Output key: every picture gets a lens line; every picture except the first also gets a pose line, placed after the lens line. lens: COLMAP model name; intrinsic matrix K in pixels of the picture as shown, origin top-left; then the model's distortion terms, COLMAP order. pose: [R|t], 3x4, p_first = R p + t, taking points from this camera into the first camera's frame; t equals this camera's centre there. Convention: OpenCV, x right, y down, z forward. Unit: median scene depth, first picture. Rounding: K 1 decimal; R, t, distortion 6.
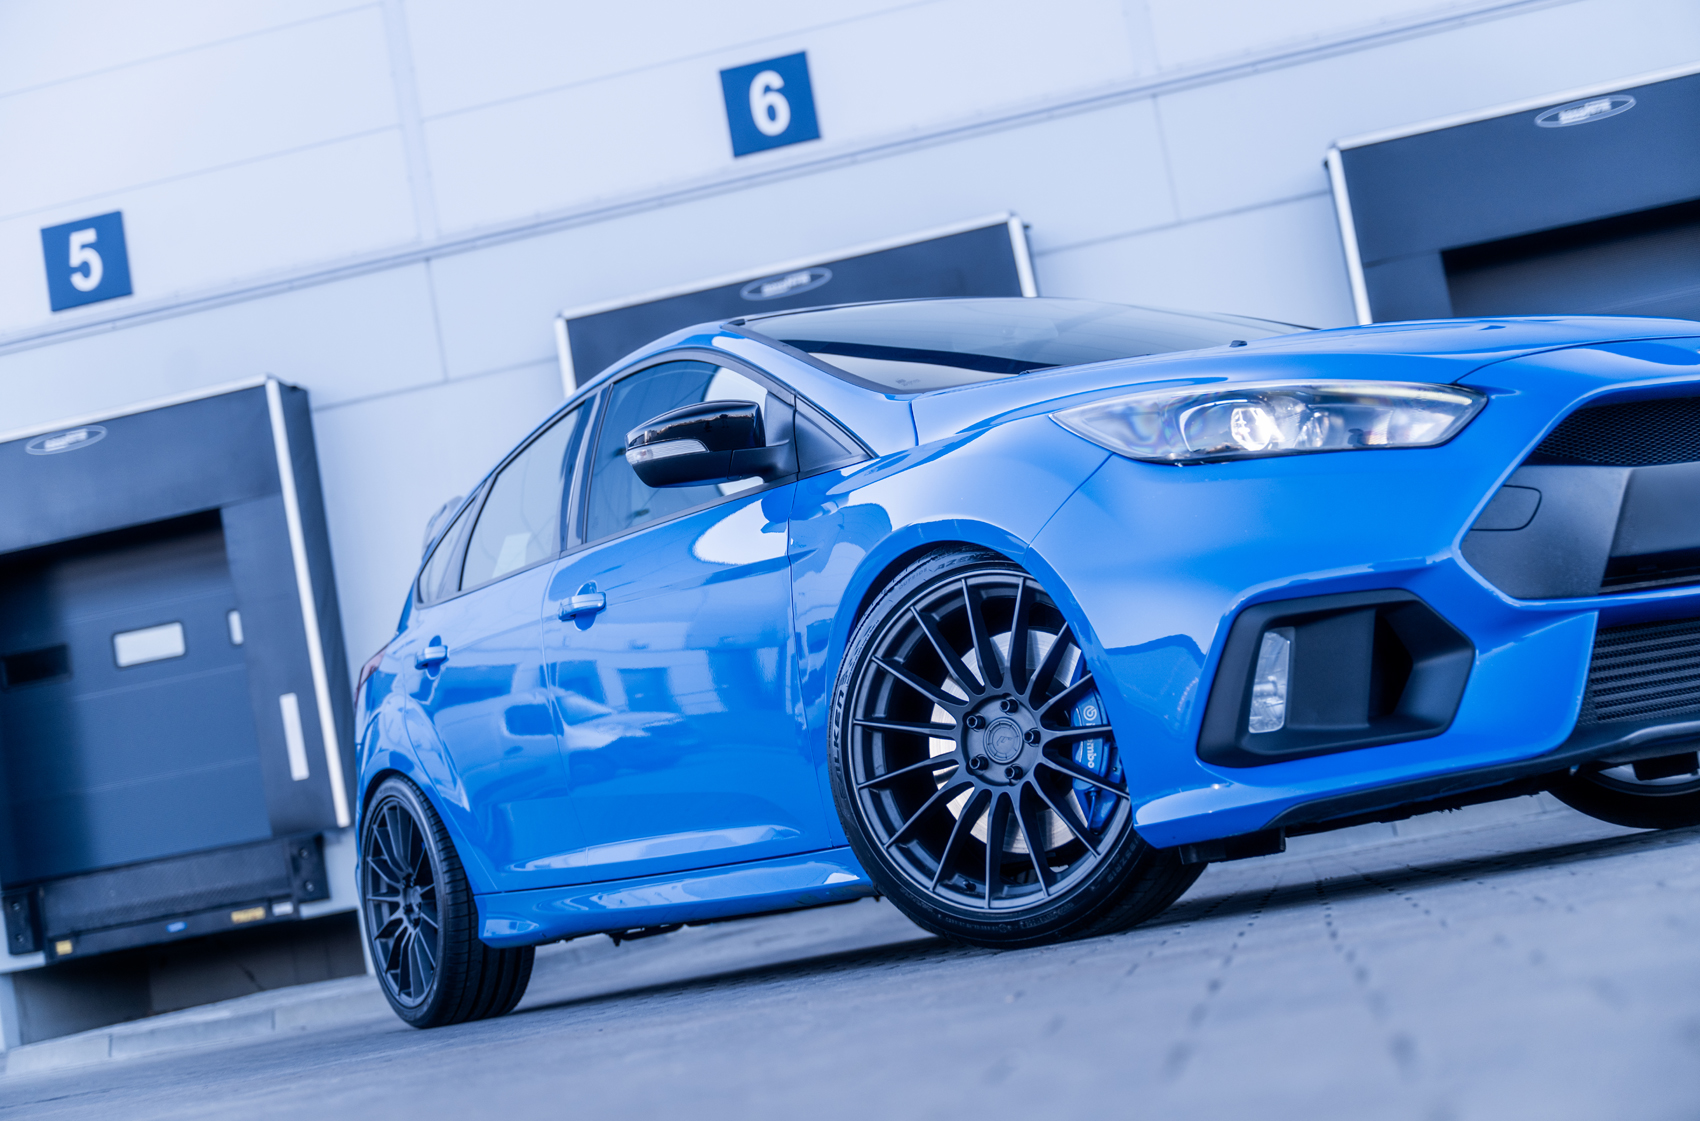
lens RADIAL K [[2349.0, 0, 848.4], [0, 2349.0, 569.6], [0, 0, 1]] dist [0.000500, 0.000000]
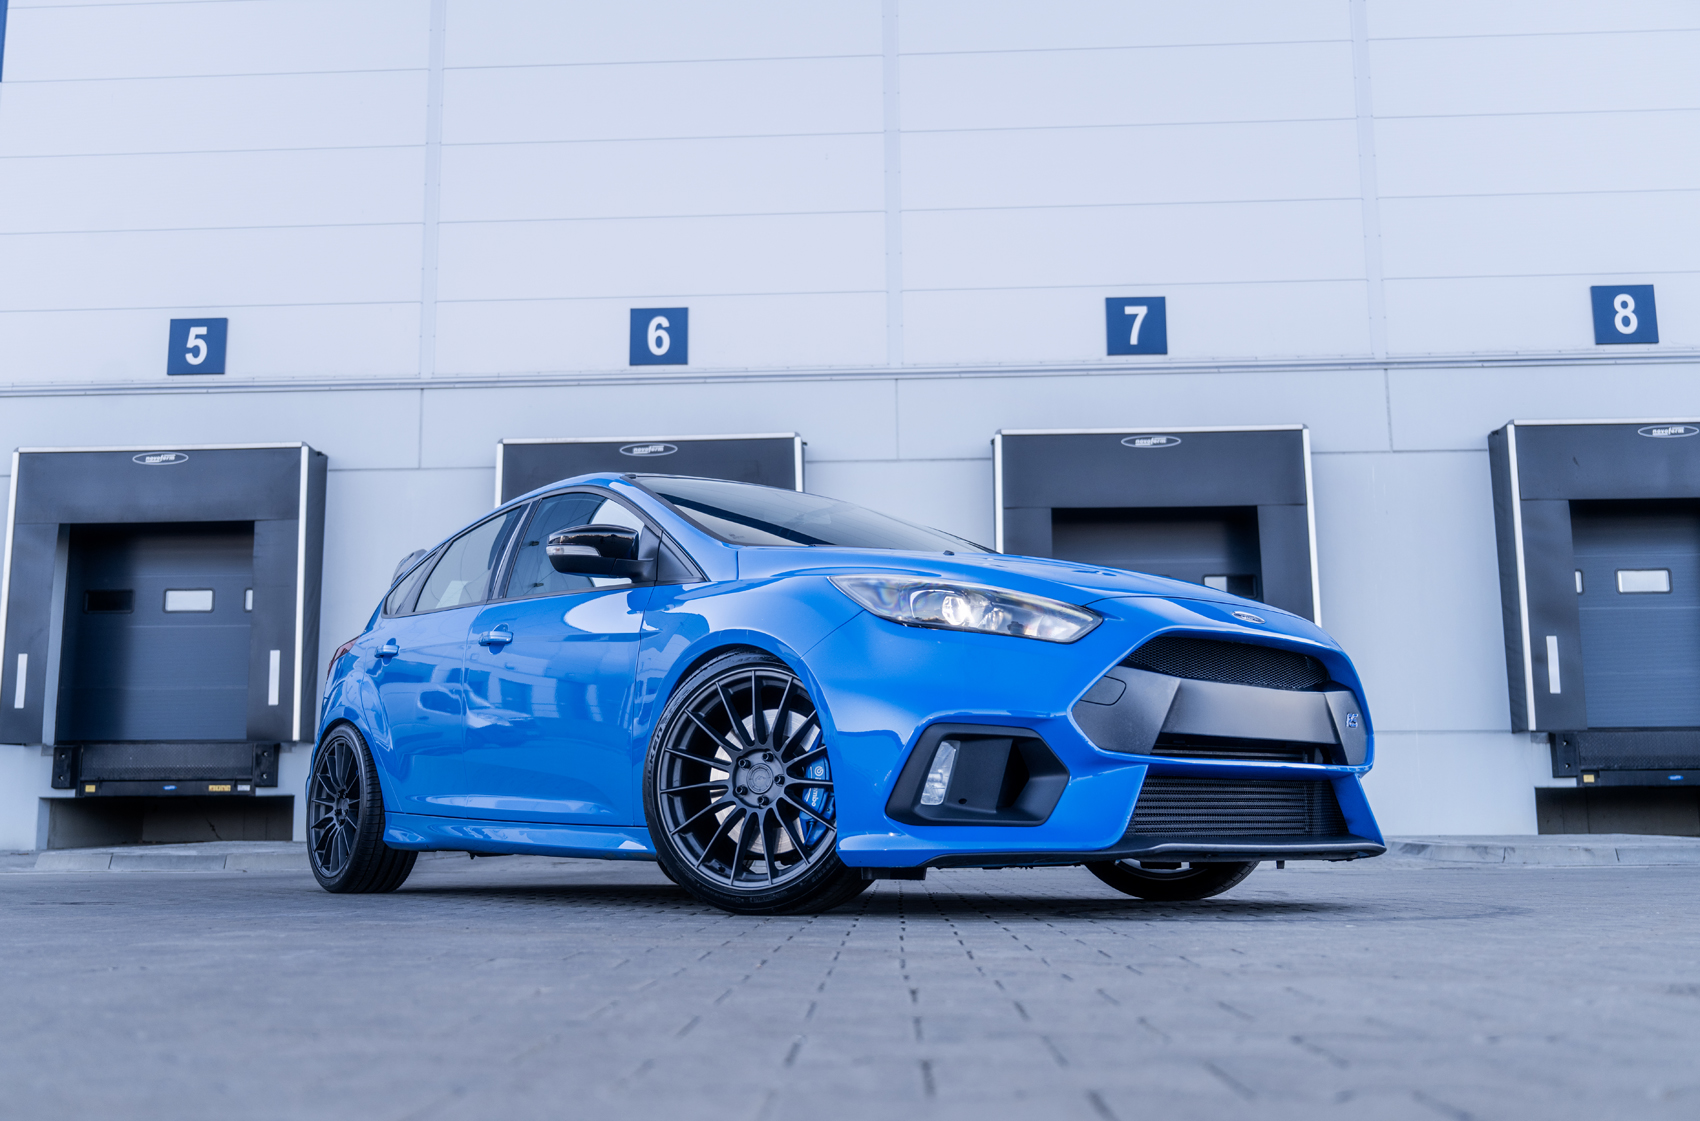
lens RADIAL K [[1479.4, 0, 815.4], [0, 1479.4, 582.7], [0, 0, 1]] dist [-0.009692, 0.025435]
pose [[0.977257, 0.184062, 0.105307, -0.018234], [-0.179355, 0.982376, -0.052629, -0.006724], [-0.113138, 0.032545, 0.993046, 0.020335]]
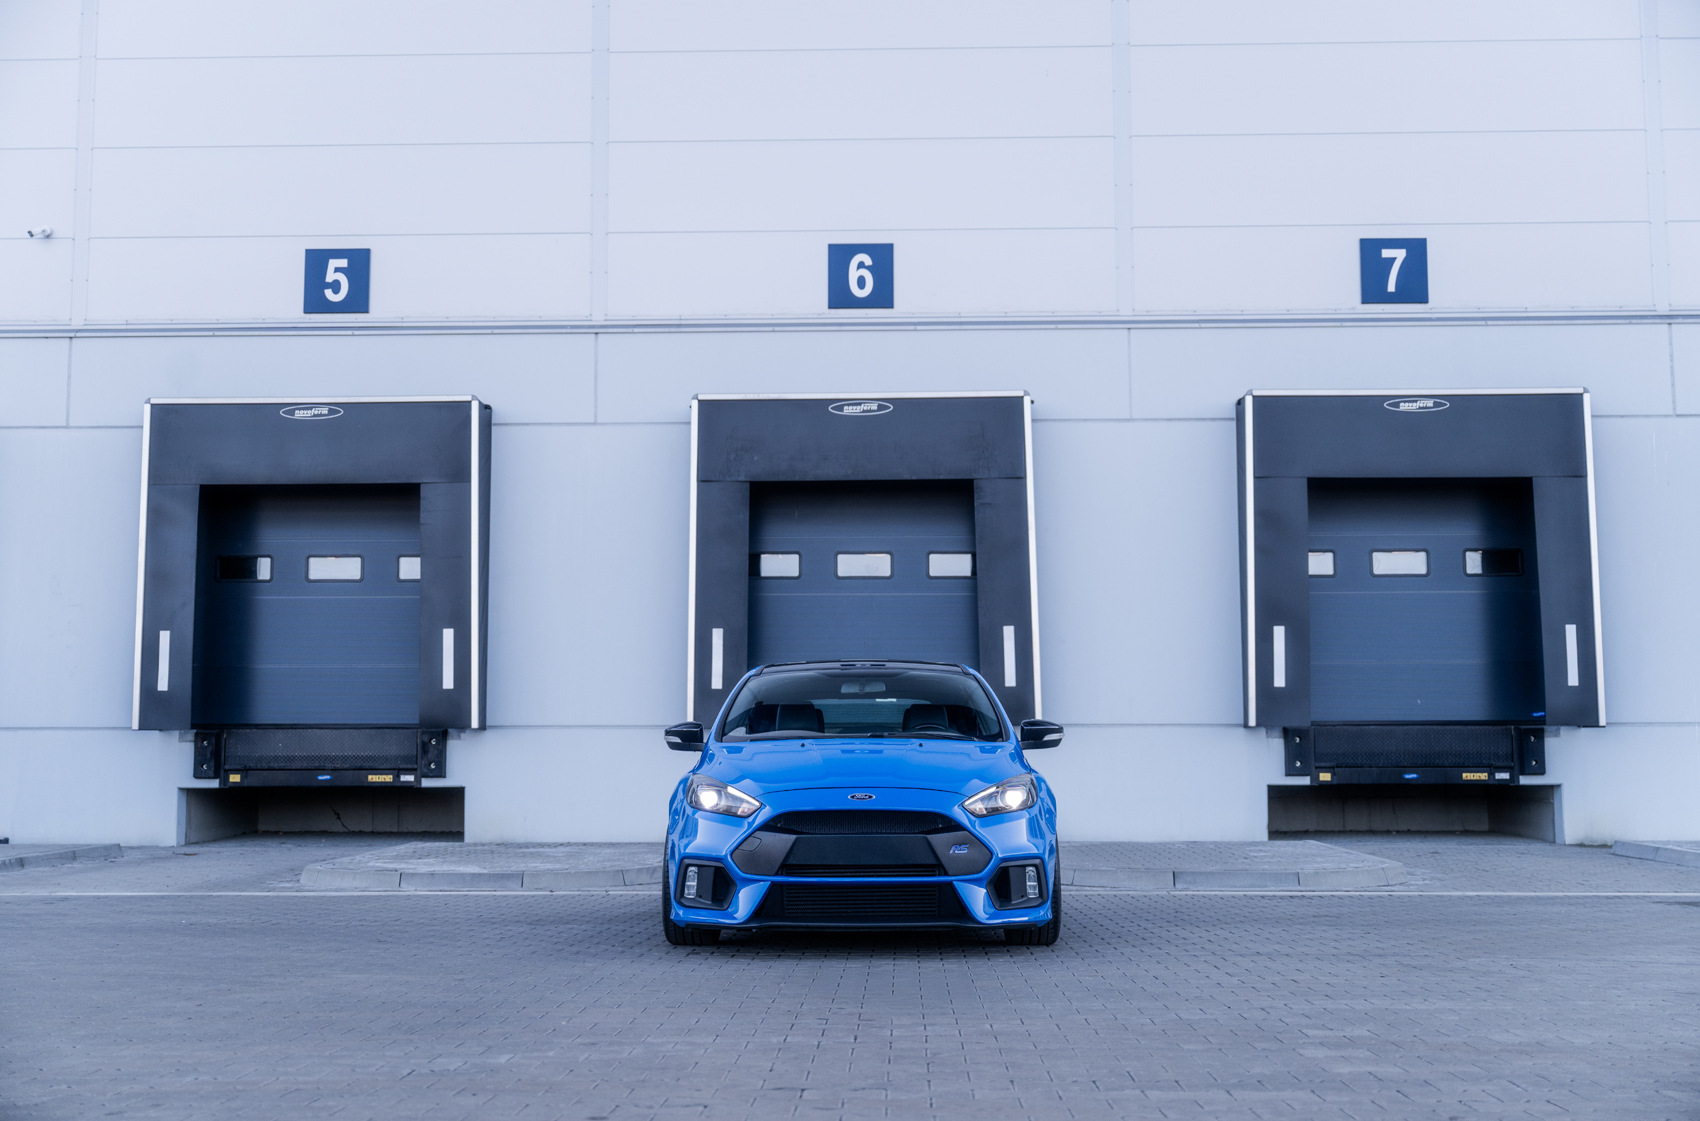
lens RADIAL K [[1824.1, 0, 852.6], [0, 1824.1, 558.8], [0, 0, 1]] dist [-0.000931, 0.000000]
pose [[0.973438, 0.184256, 0.135900, -0.588421], [-0.184780, 0.982740, -0.008859, -0.076197], [-0.135187, -0.016488, 0.990683, -0.337112]]
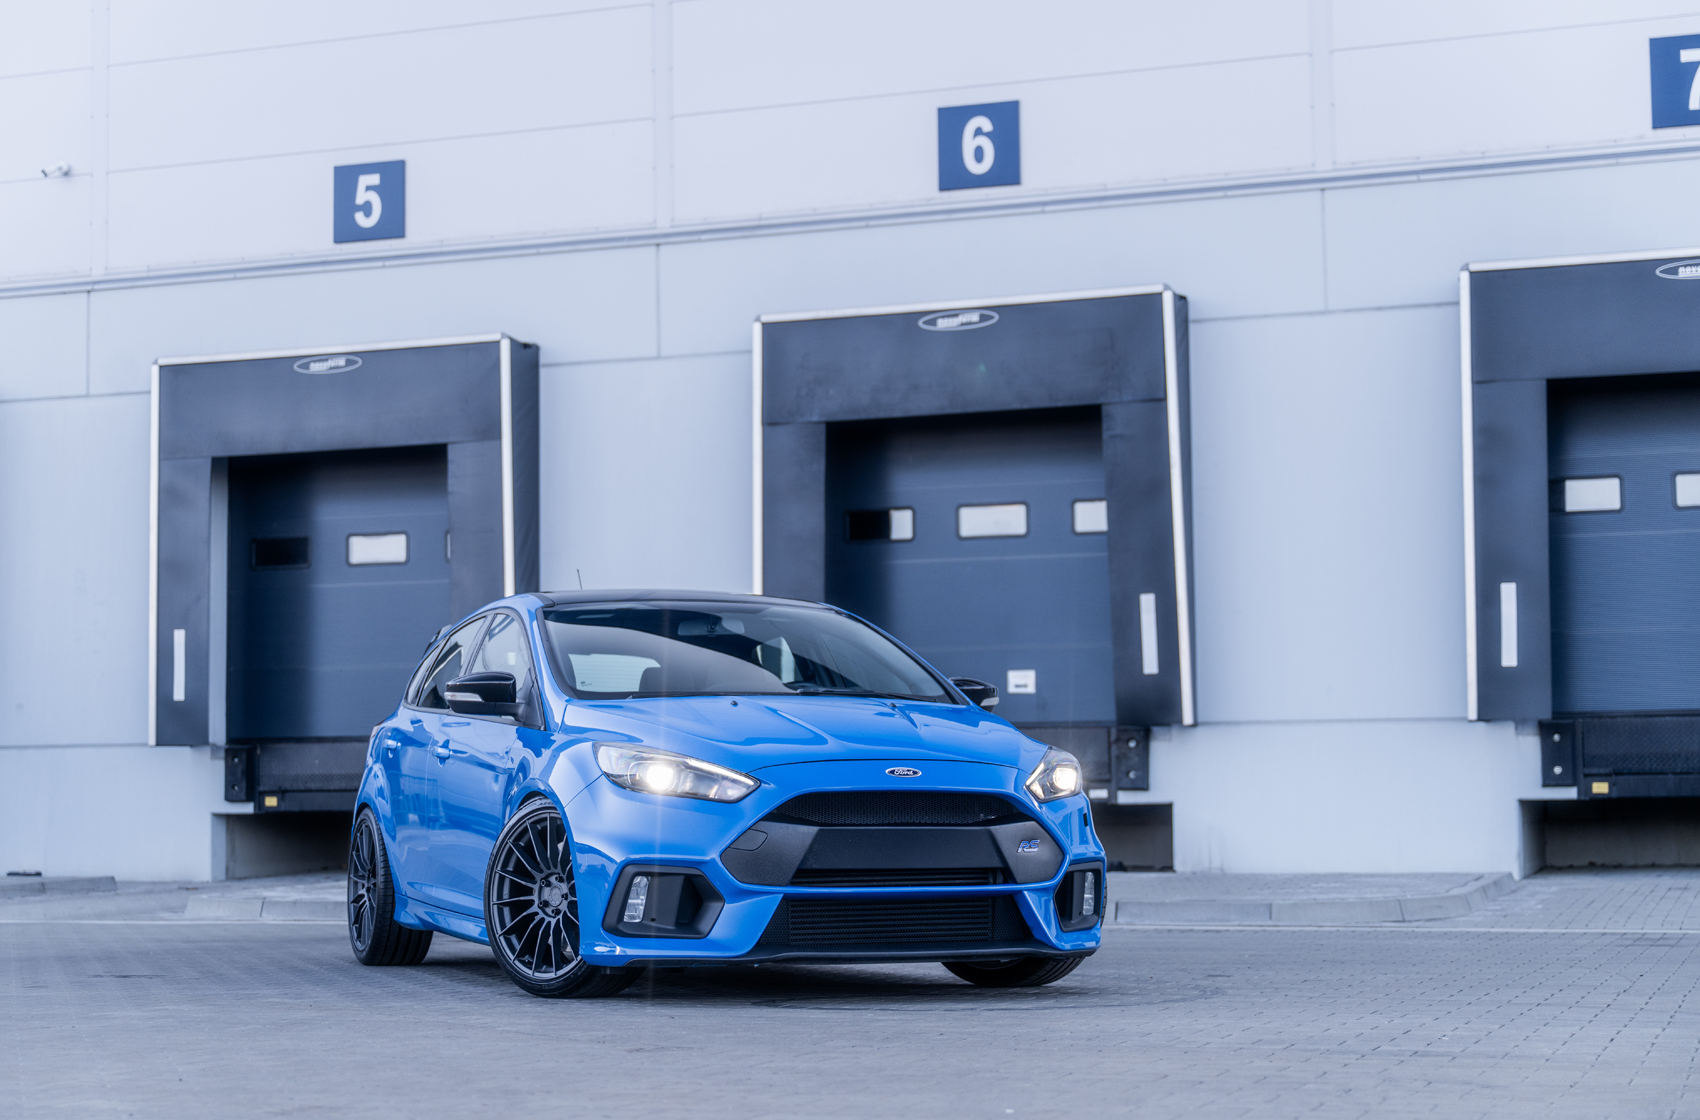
lens RADIAL K [[2675.5, 0, 839.9], [0, 2675.5, 553.5], [0, 0, 1]] dist [0.004709, 0.000000]
pose [[0.977245, 0.146394, -0.153497, 0.459237], [-0.138571, 0.988500, 0.060542, -0.291882], [0.160594, -0.037894, 0.986293, -0.911765]]
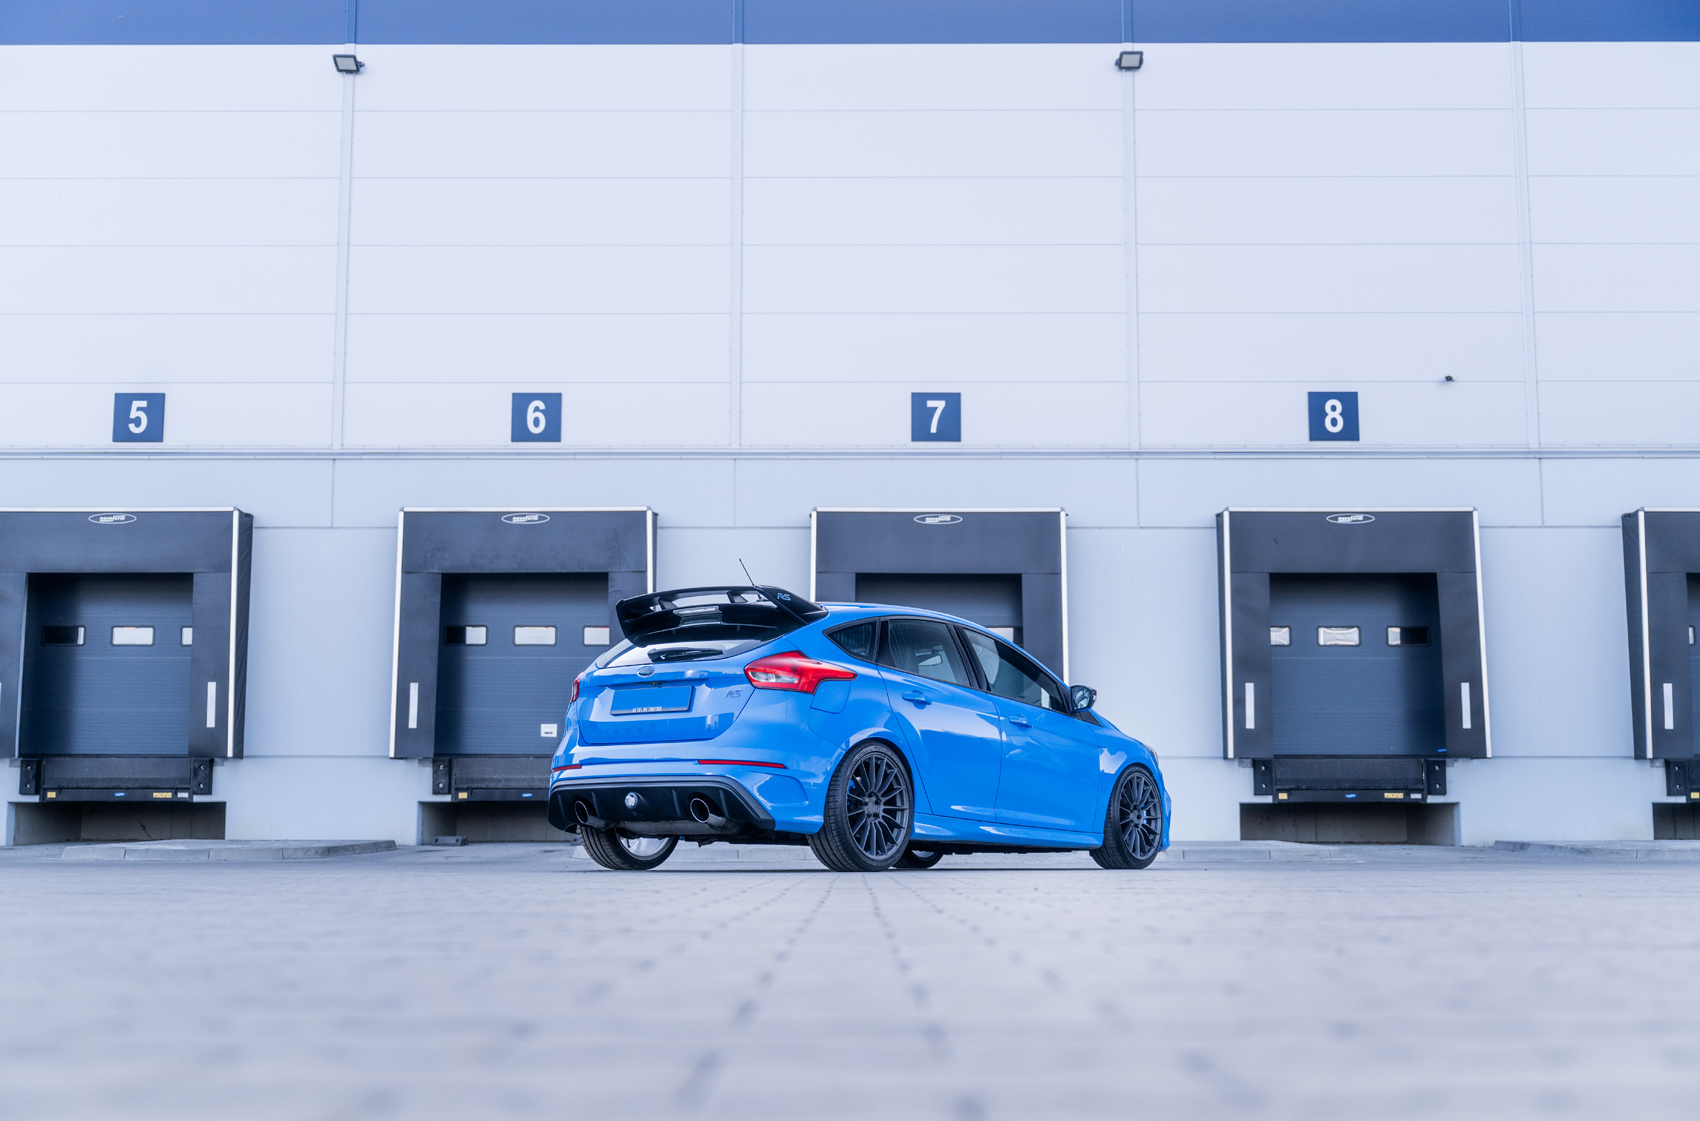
lens RADIAL K [[1827.3, 0, 835.9], [0, 1827.3, 588.0], [0, 0, 1]] dist [0.000492, 0.000000]
pose [[0.969579, 0.193146, 0.150370, 0.019725], [-0.190205, 0.981161, -0.033842, -0.229517], [-0.154073, 0.004211, 0.988050, -1.786460]]
